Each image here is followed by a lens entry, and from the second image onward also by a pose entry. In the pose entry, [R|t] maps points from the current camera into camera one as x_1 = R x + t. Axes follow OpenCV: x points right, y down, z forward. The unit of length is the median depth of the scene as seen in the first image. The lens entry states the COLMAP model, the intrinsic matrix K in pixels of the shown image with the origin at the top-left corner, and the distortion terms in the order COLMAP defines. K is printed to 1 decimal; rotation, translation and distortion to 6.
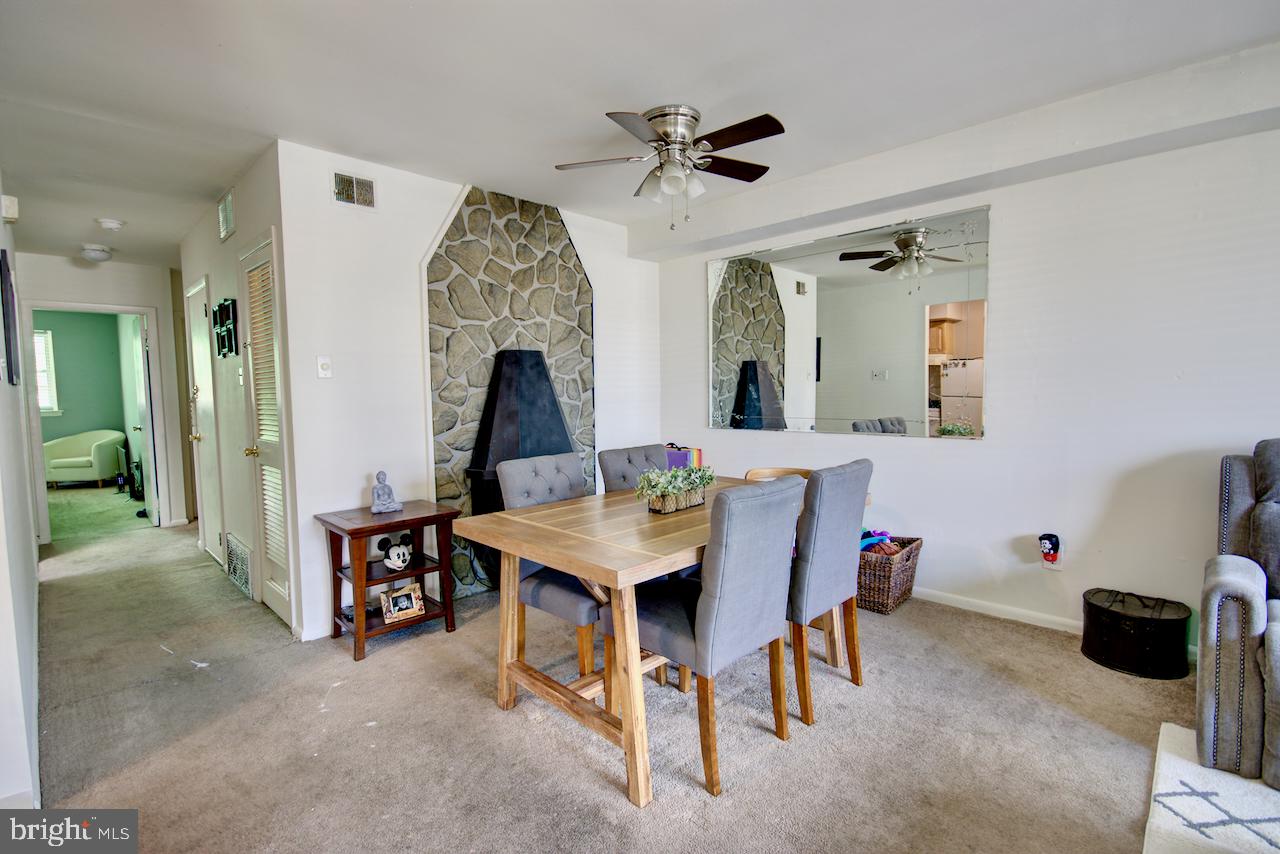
lens RADIAL K [[593.2, 0, 631.6], [0, 593.2, 431.3], [0, 0, 1]] dist [-0.000178, -0.006117]
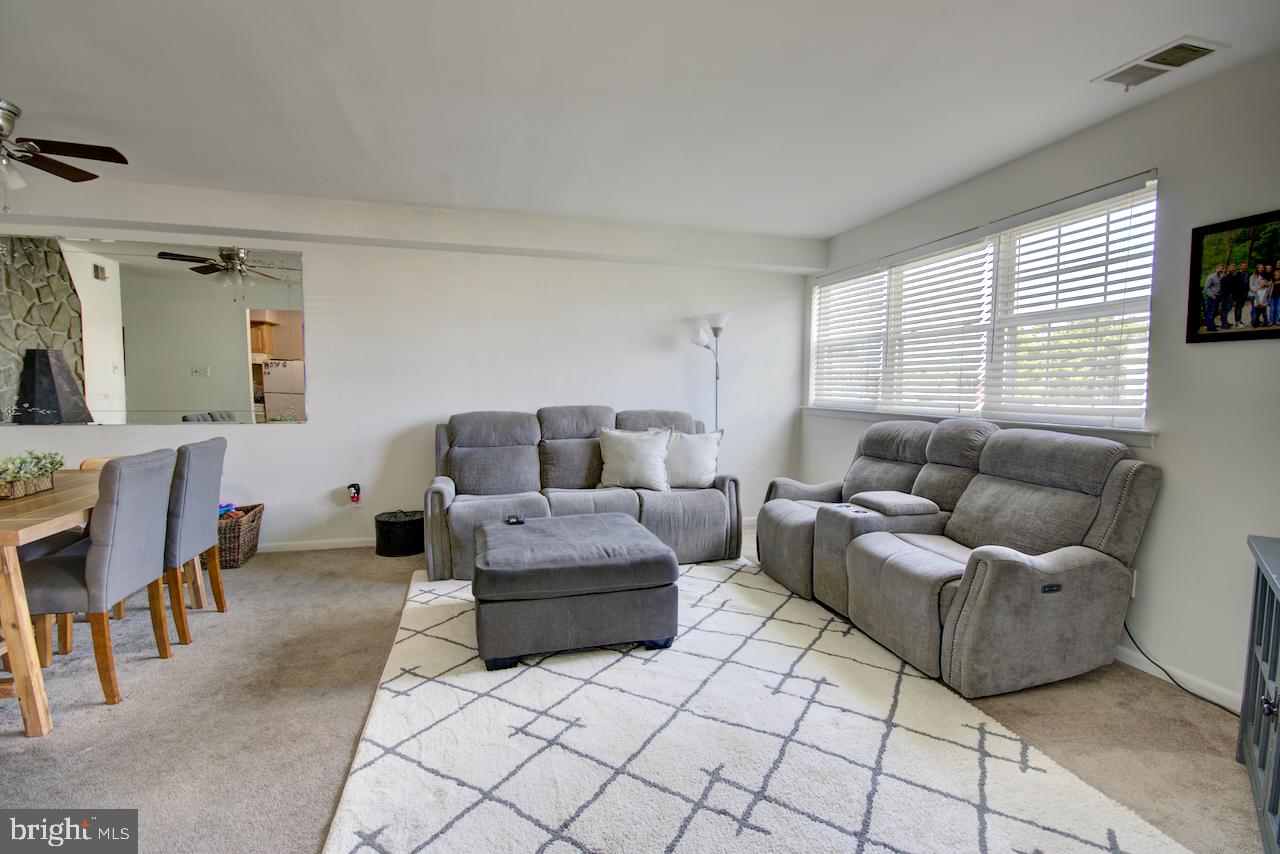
lens RADIAL K [[593.2, 0, 636.0], [0, 593.2, 428.2], [0, 0, 1]] dist [-0.000178, -0.006117]
pose [[0.499684, -0.042401, 0.865169, -0.235947], [0.044961, 0.998724, 0.022979, 0.032828], [-0.865040, 0.027417, 0.500953, -0.384234]]
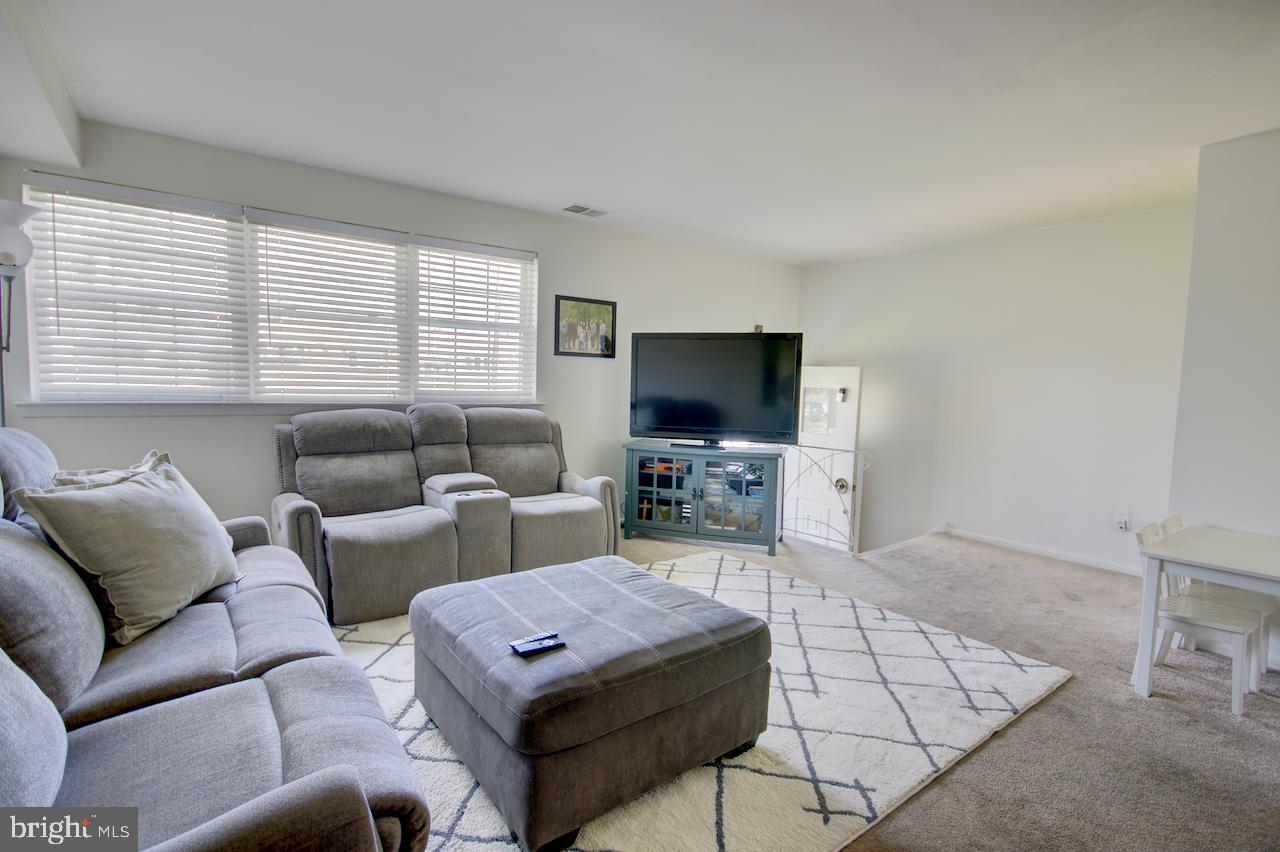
lens RADIAL K [[593.2, 0, 640.4], [0, 593.2, 430.9], [0, 0, 1]] dist [-0.000178, -0.006117]
pose [[-0.991868, -0.017343, 0.126084, 0.507747], [0.001067, 0.989504, 0.144501, -0.068681], [-0.127267, 0.143460, -0.981439, 1.006756]]
